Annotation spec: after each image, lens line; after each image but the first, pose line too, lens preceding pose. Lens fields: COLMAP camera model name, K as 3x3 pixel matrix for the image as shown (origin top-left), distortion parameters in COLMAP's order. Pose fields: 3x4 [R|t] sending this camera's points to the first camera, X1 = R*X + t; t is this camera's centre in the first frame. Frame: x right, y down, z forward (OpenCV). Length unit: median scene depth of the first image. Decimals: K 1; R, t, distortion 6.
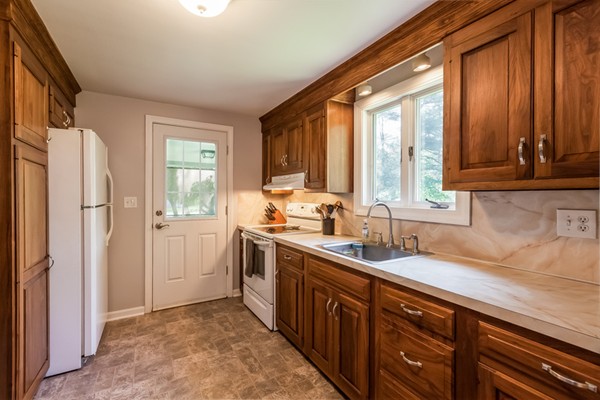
lens RADIAL K [[284.6, 0, 300.0], [0, 284.6, 200.0], [0, 0, 1]] dist [0.002051, 0.000404]
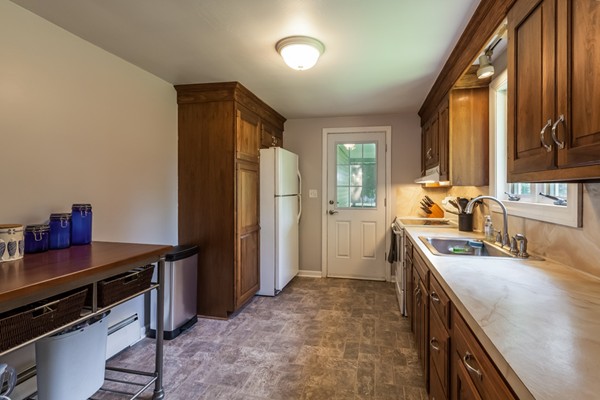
lens RADIAL K [[295.0, 0, 299.2], [0, 295.0, 192.9], [0, 0, 1]] dist [0.000285, 0.000379]
pose [[0.708207, 0.010536, -0.705926, 0.467145], [-0.012962, 0.999914, 0.001920, 0.003066], [0.705886, 0.007790, 0.708283, -0.075576]]
